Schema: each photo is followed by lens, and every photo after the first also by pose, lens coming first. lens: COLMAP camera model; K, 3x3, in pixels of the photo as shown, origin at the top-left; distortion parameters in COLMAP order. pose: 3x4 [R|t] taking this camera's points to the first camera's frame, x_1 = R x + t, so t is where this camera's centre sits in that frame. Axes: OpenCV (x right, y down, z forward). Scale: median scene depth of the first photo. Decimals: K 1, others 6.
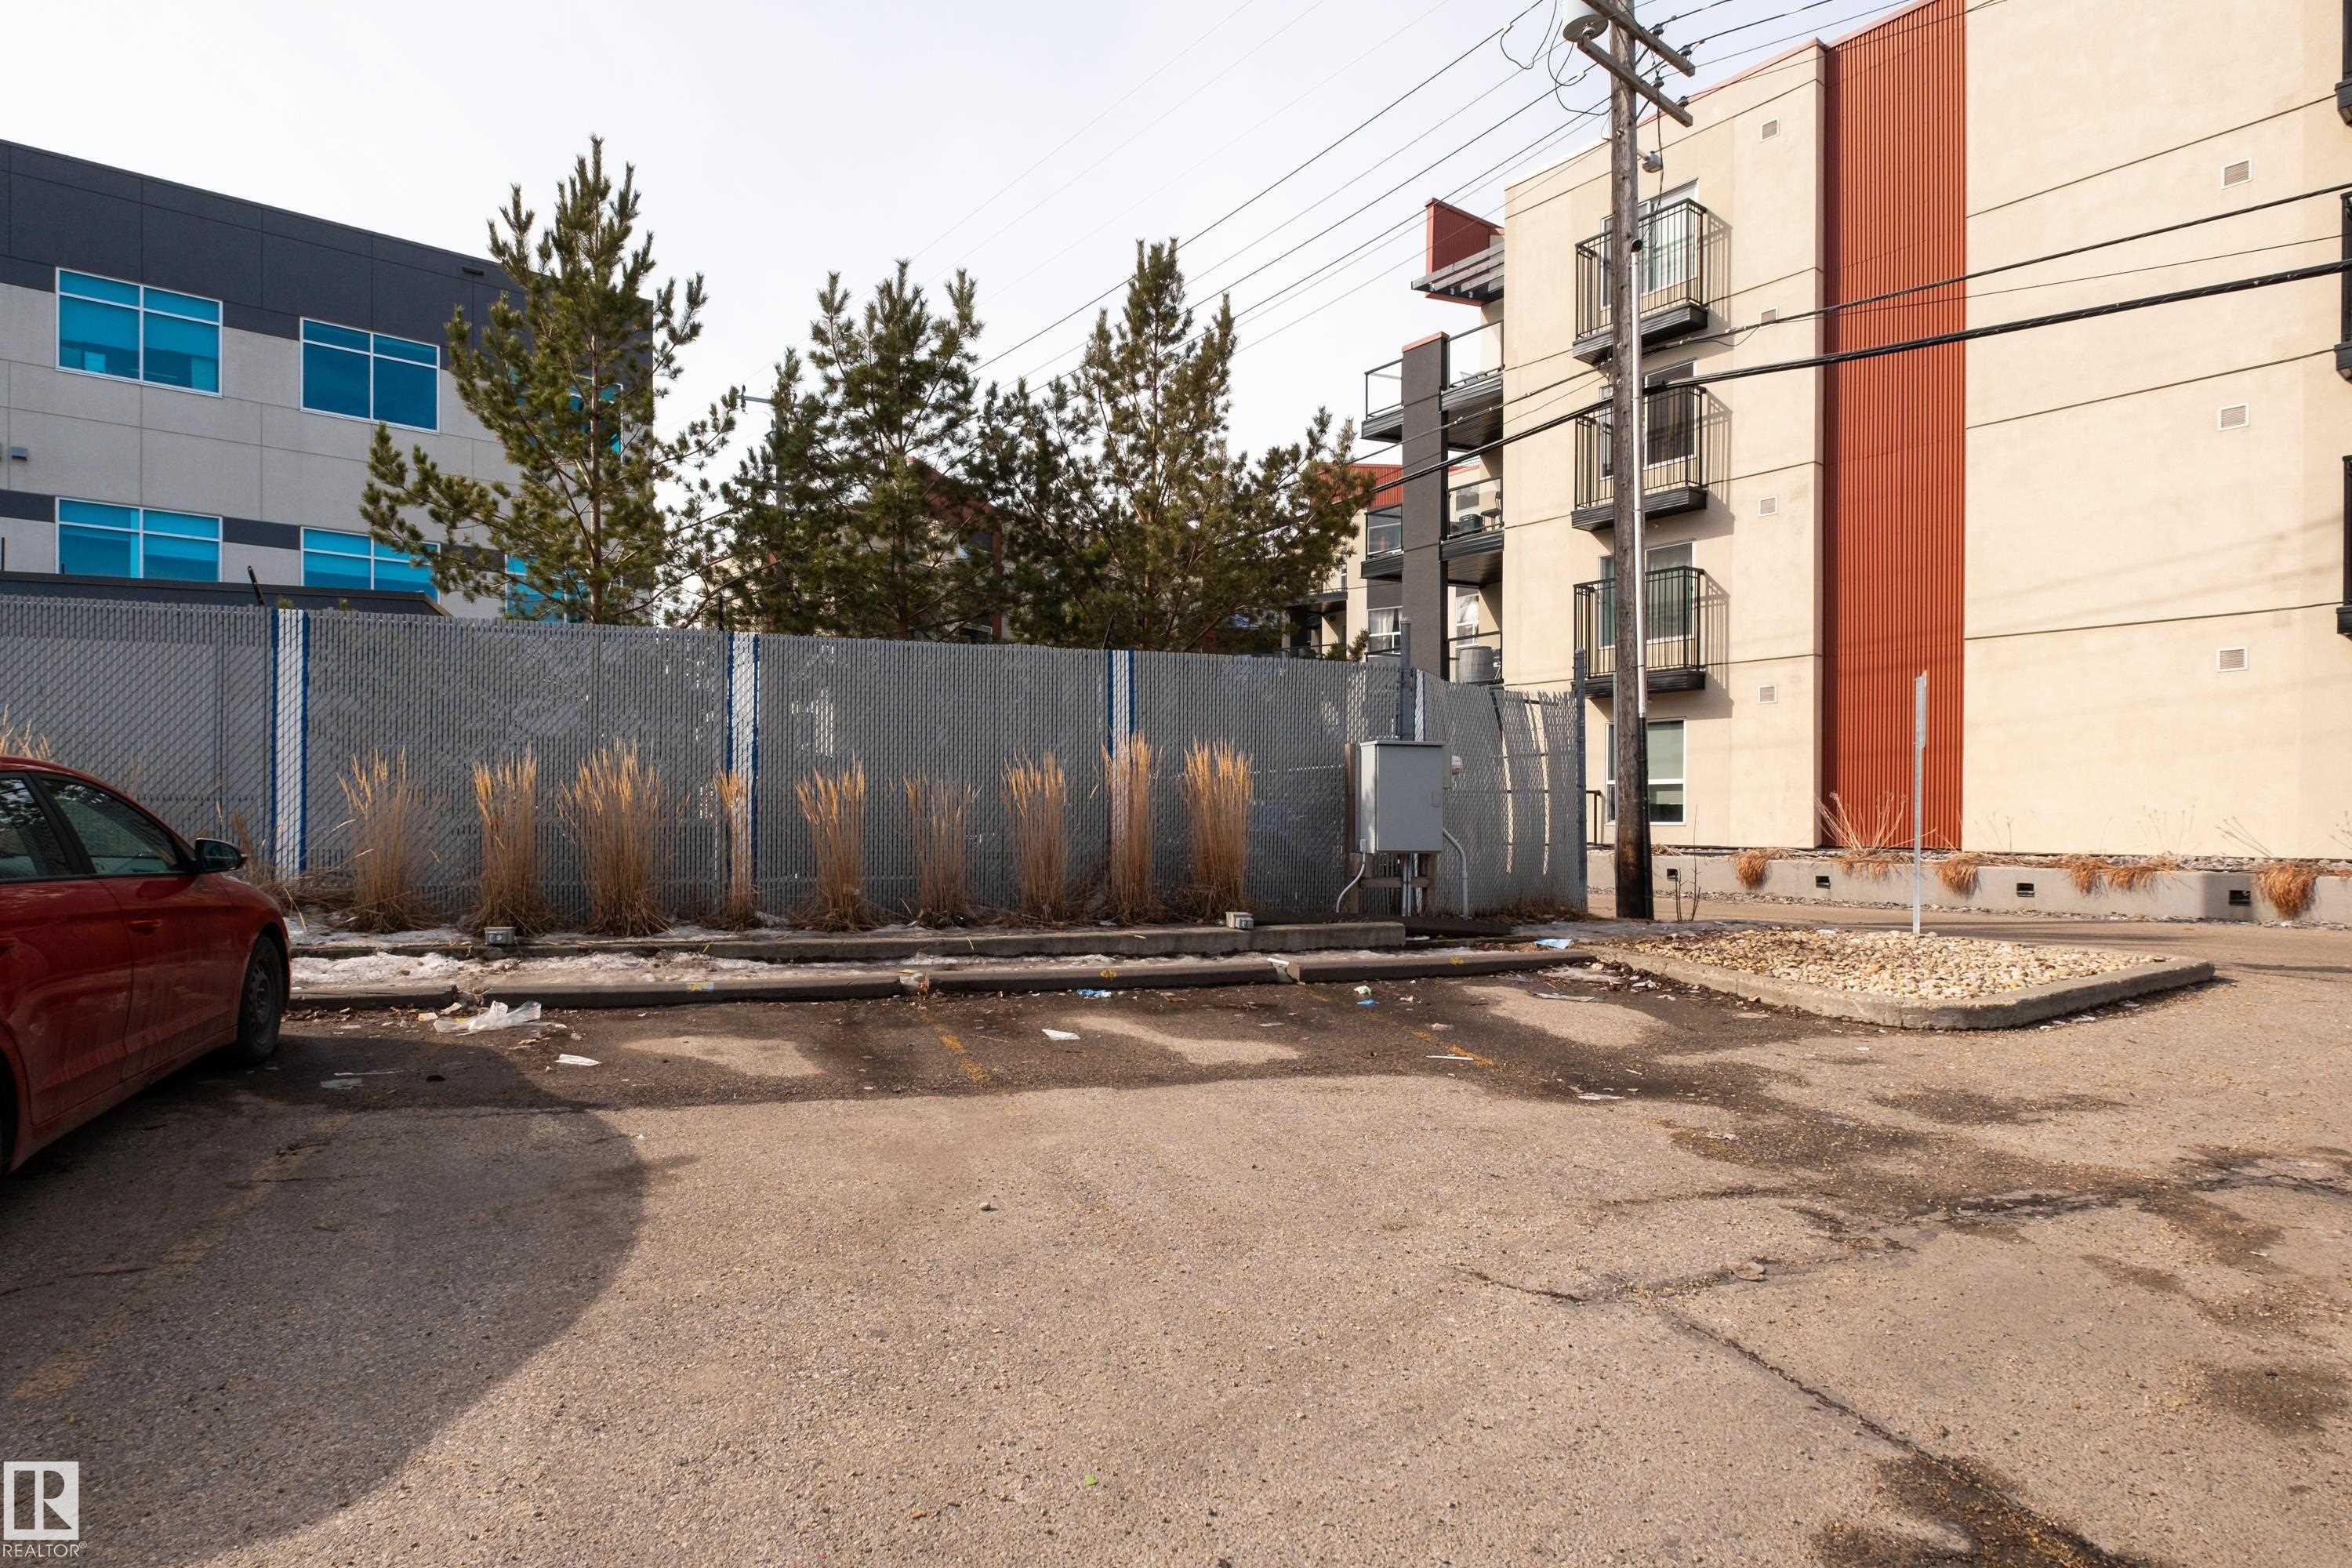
lens RADIAL K [[1124.1, 0, 1048.1], [0, 1124.1, 806.4], [0, 0, 1]] dist [0.005019, -0.004811]
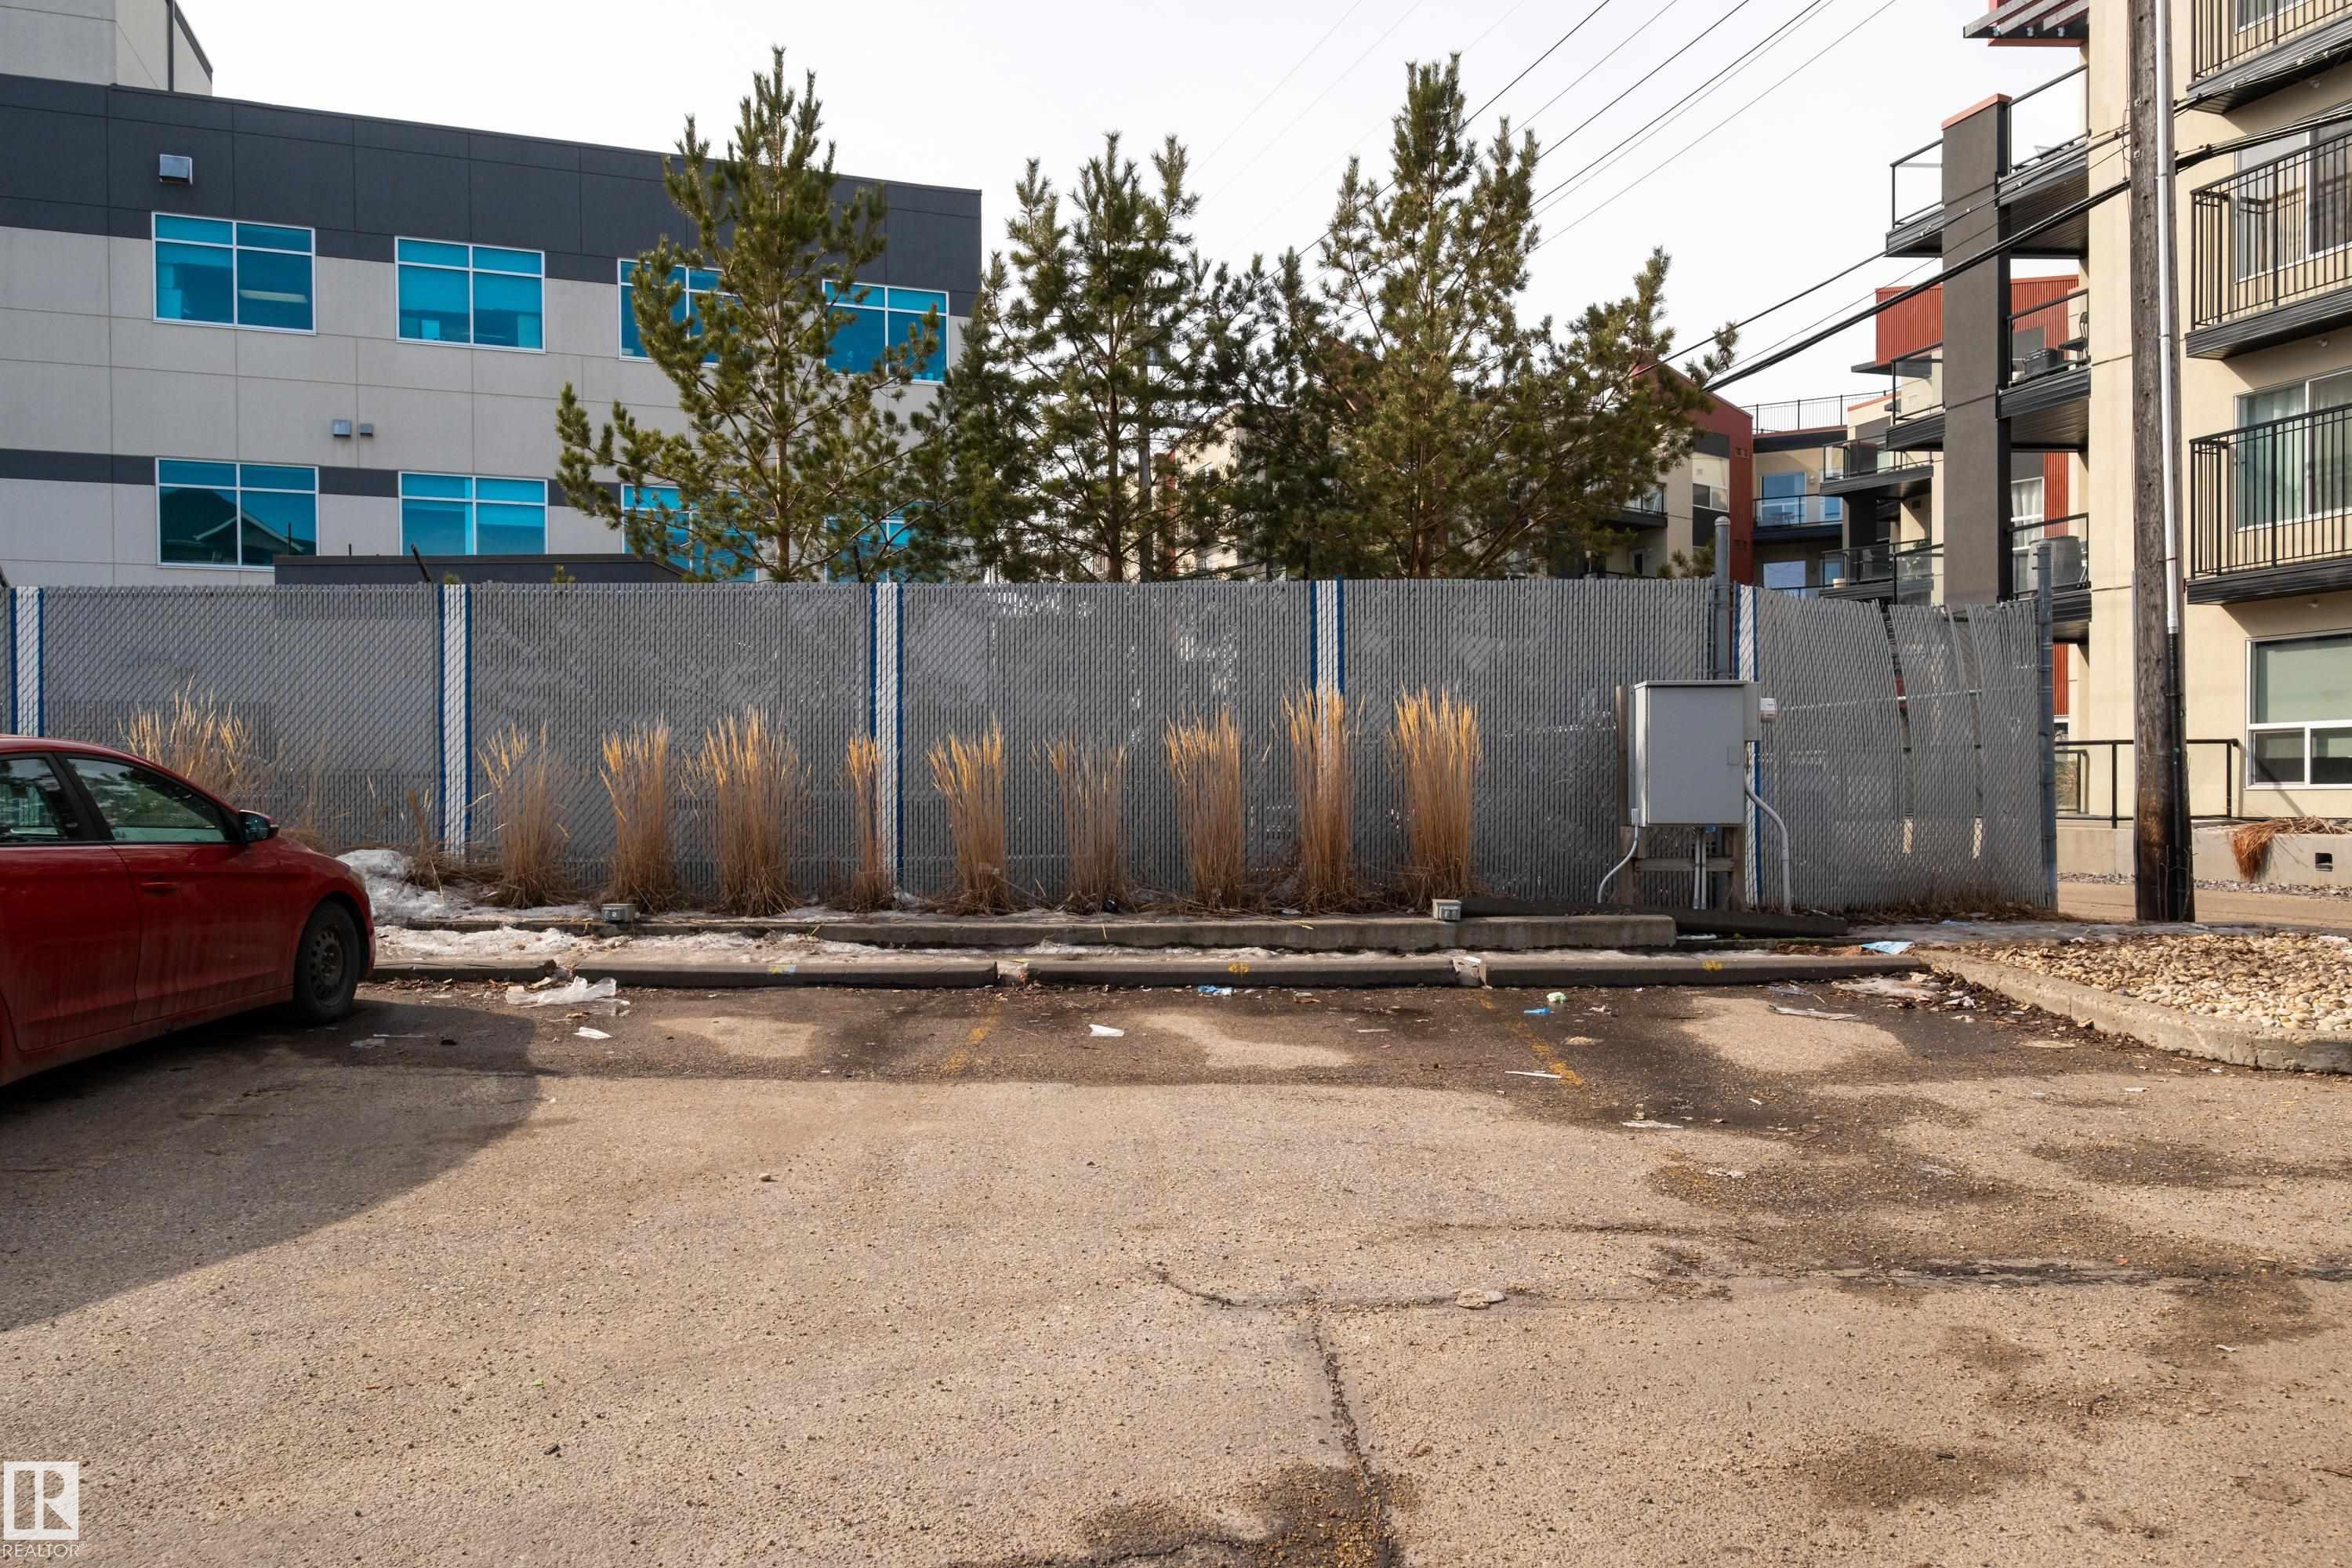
lens RADIAL K [[1438.3, 0, 1177.7], [0, 1438.3, 786.2], [0, 0, 1]] dist [0.003256, 0.000049]
pose [[0.959785, -0.010511, -0.280540, 0.296993], [0.012445, 0.999909, 0.005114, 0.005446], [0.280461, -0.008399, 0.959829, -0.047823]]
